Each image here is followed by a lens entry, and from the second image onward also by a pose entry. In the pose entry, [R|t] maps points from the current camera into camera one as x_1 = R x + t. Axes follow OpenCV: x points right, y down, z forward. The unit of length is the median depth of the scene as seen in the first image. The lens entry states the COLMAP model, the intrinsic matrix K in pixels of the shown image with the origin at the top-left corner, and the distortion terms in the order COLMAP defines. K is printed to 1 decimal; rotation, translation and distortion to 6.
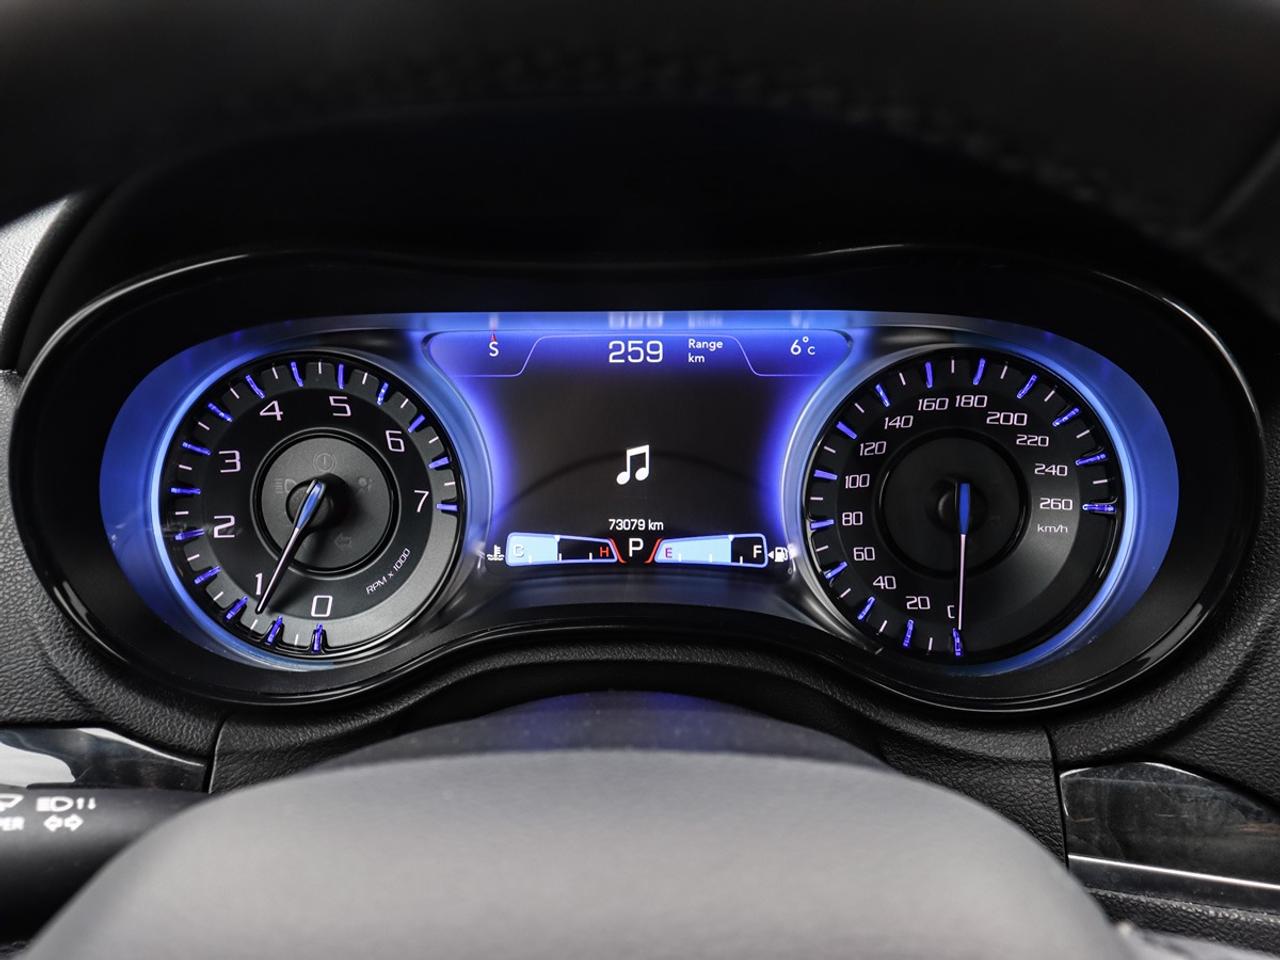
lens RADIAL K [[1103.2, 0, 639.9], [0, 1103.2, 524.2], [0, 0, 1]] dist [0.006624, -0.000120]
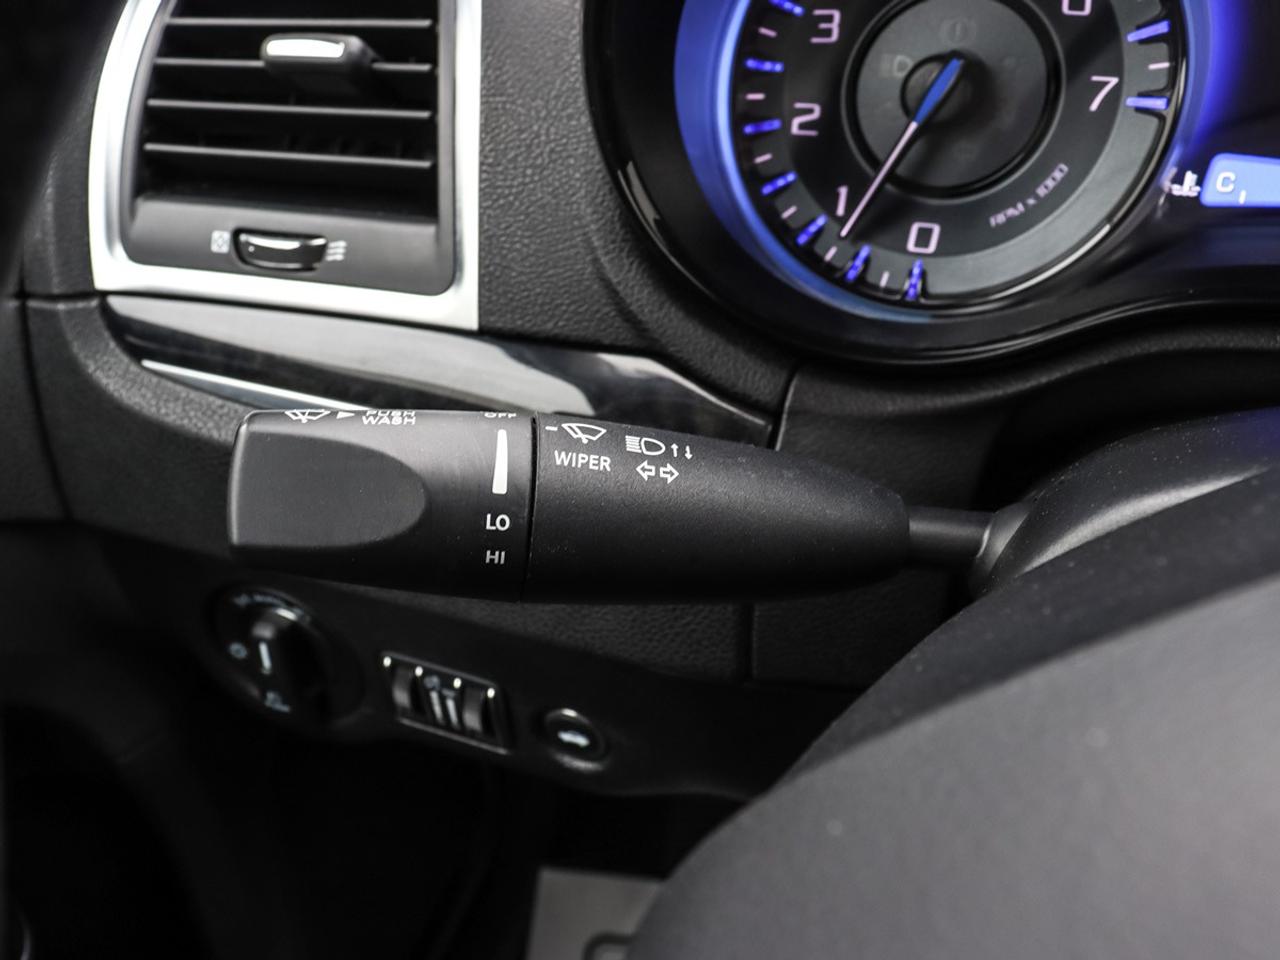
lens RADIAL K [[1103.2, 0, 639.9], [0, 1103.2, 524.2], [0, 0, 1]] dist [0.006624, -0.000120]
pose [[0.931784, 0.179166, -0.315720, -0.213773], [-0.084961, 0.953194, 0.290177, 0.063571], [0.352932, -0.243558, 0.903393, 0.225046]]
